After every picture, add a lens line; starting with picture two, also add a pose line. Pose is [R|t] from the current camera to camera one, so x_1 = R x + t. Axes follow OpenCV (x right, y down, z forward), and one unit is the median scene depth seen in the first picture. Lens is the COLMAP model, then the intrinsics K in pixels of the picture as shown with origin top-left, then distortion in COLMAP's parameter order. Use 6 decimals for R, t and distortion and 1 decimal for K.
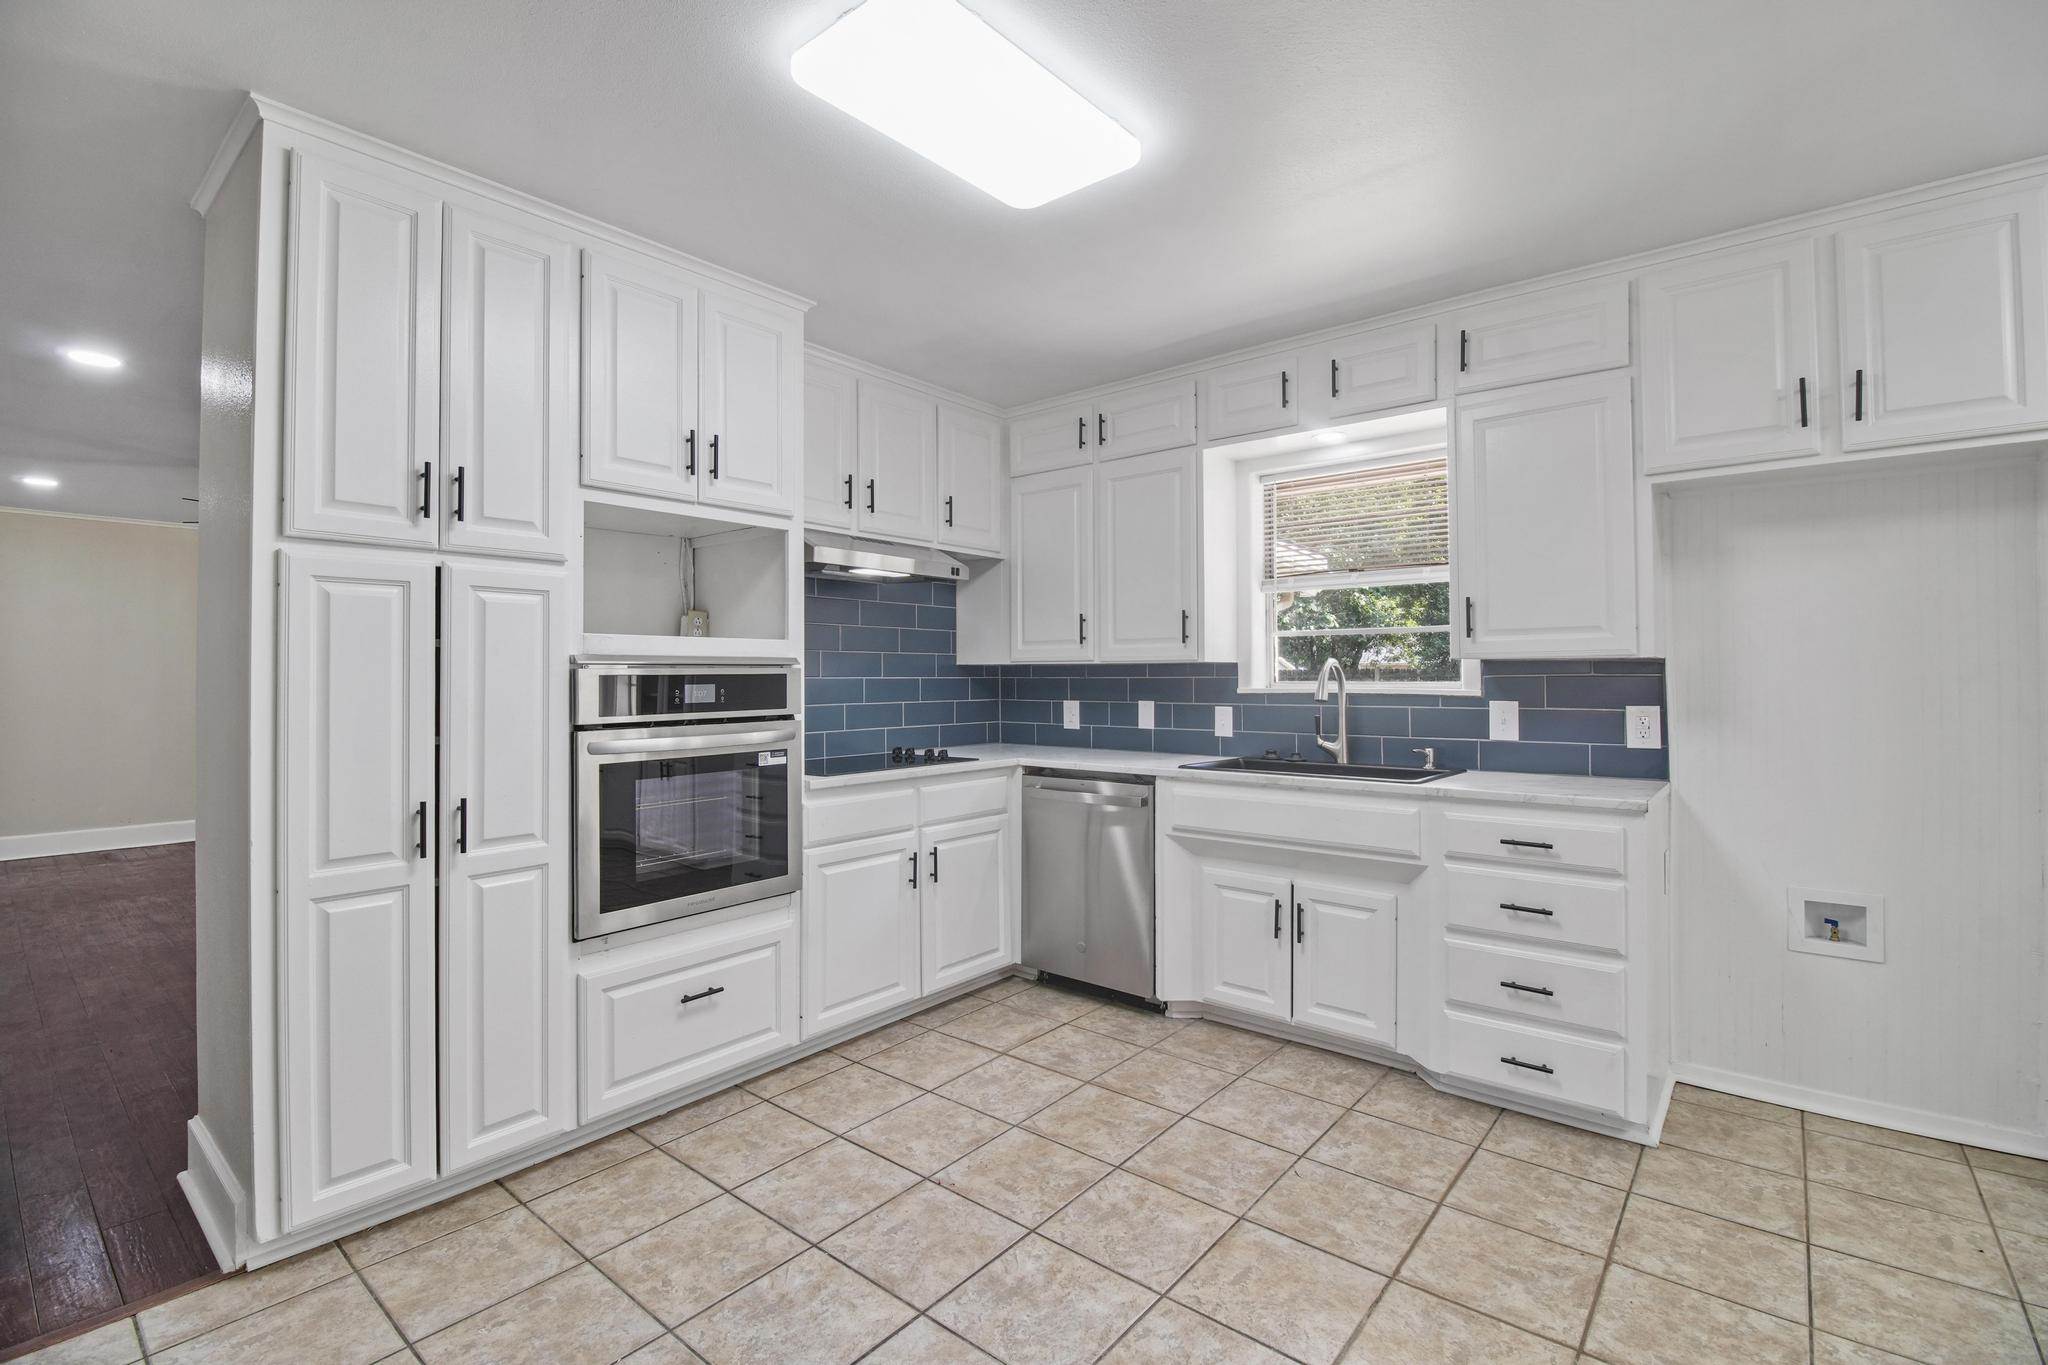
lens RADIAL K [[906.3, 0, 1028.2], [0, 906.3, 664.3], [0, 0, 1]] dist [0.000488, -0.013254]
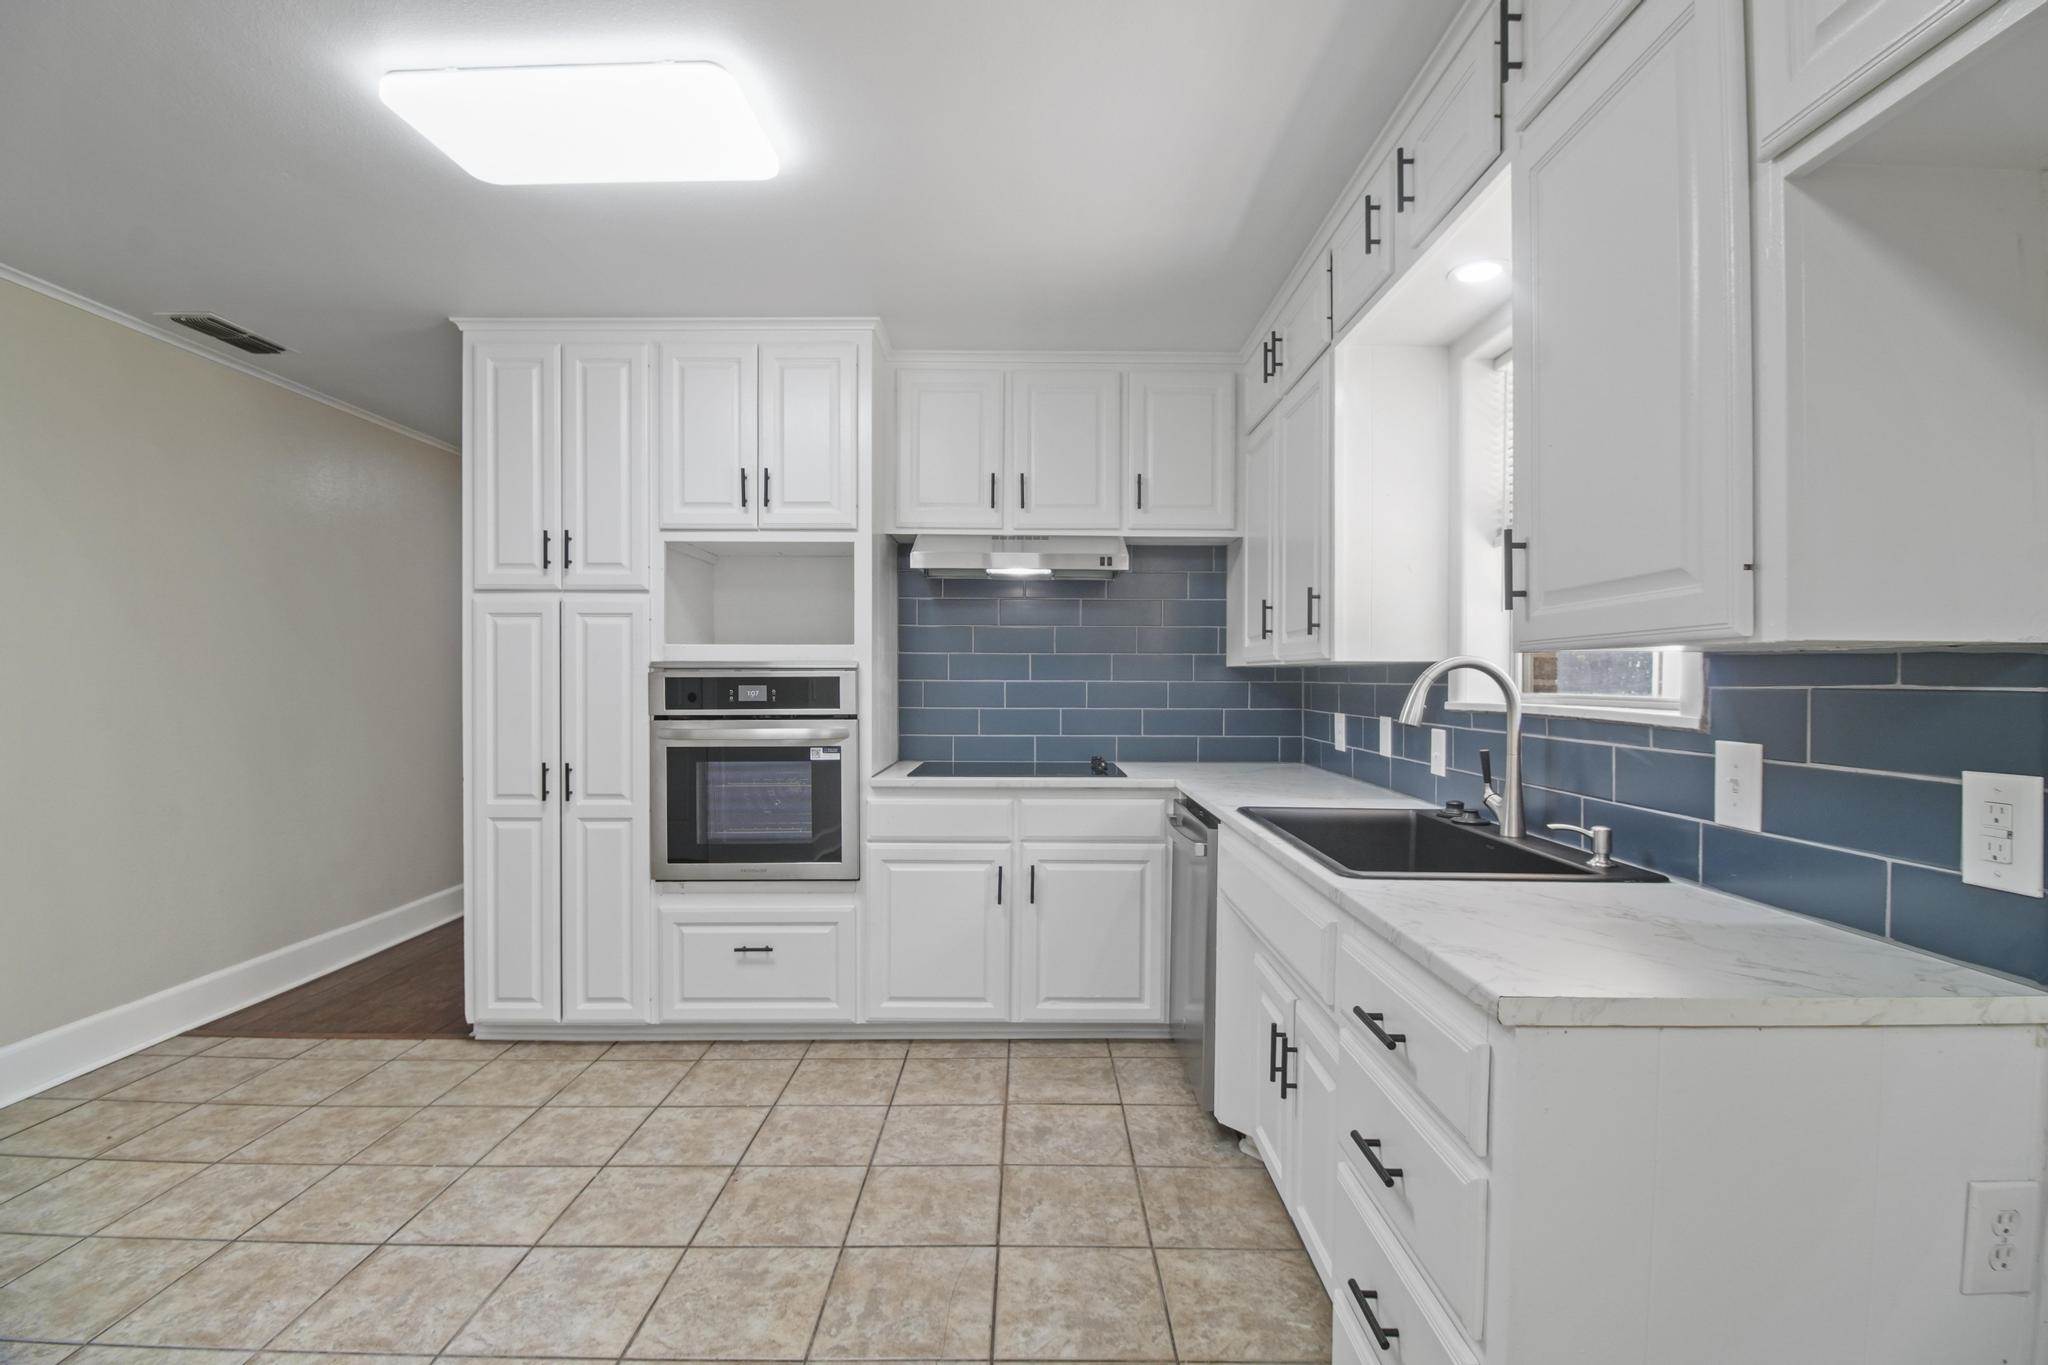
lens RADIAL K [[918.5, 0, 1035.2], [0, 918.5, 686.5], [0, 0, 1]] dist [0.000248, -0.014386]
pose [[0.643944, 0.011783, -0.764982, 0.706670], [0.005103, 0.999793, 0.019696, 0.001940], [0.765056, -0.016587, 0.643750, 0.468396]]
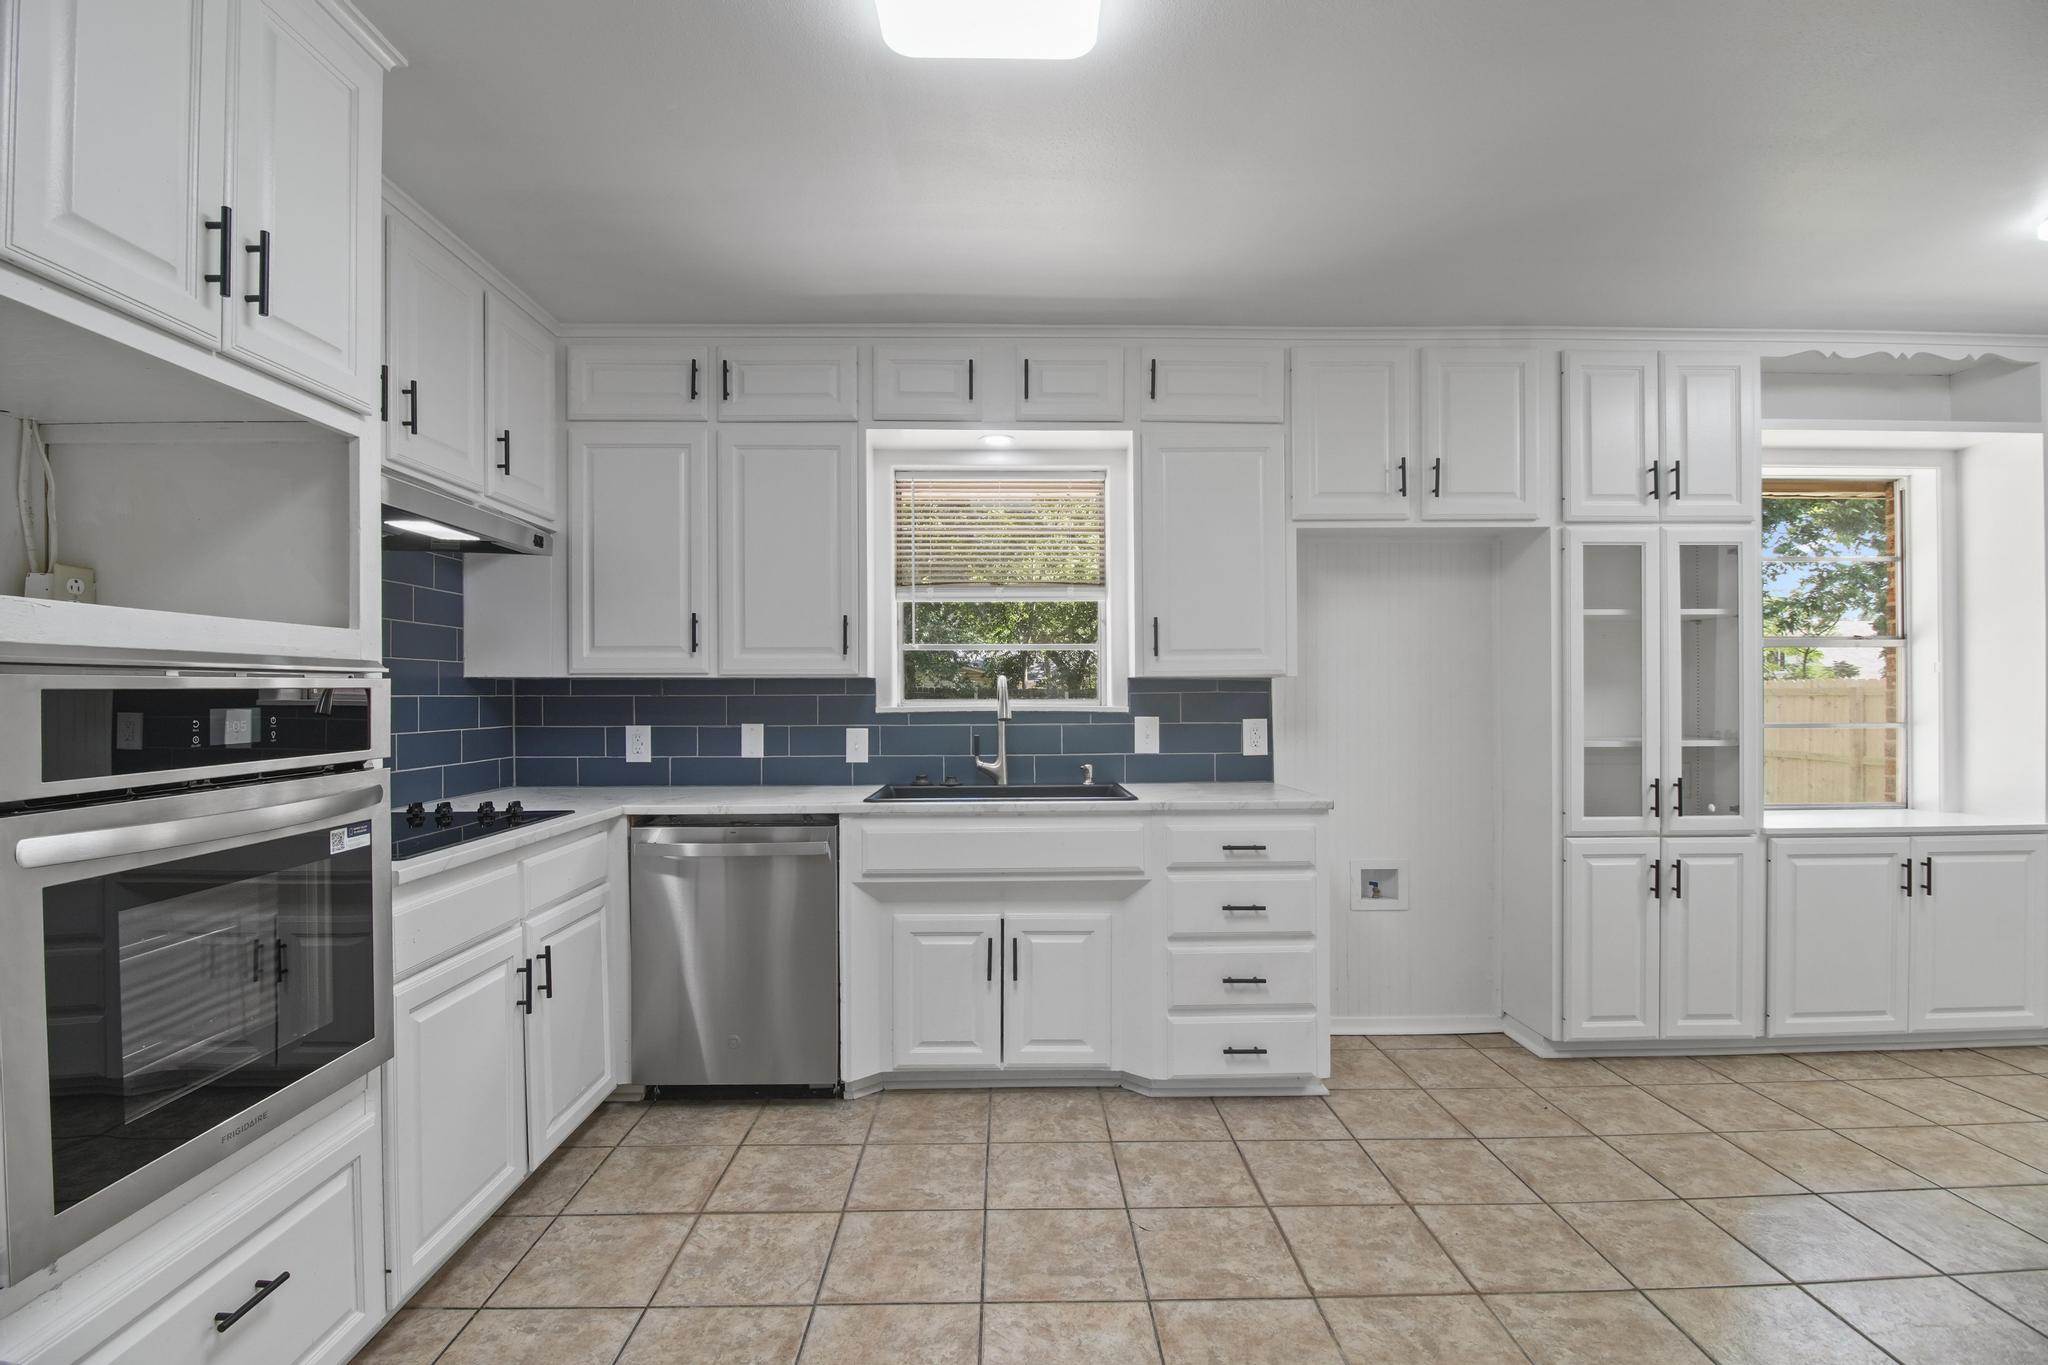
lens RADIAL K [[933.1, 0, 1015.2], [0, 933.1, 693.2], [0, 0, 1]] dist [0.002238, -0.014985]
pose [[0.762399, 0.000437, 0.647107, -0.332100], [-0.007515, 0.999938, 0.008178, 0.005540], [-0.647063, -0.011099, 0.762356, 0.284825]]
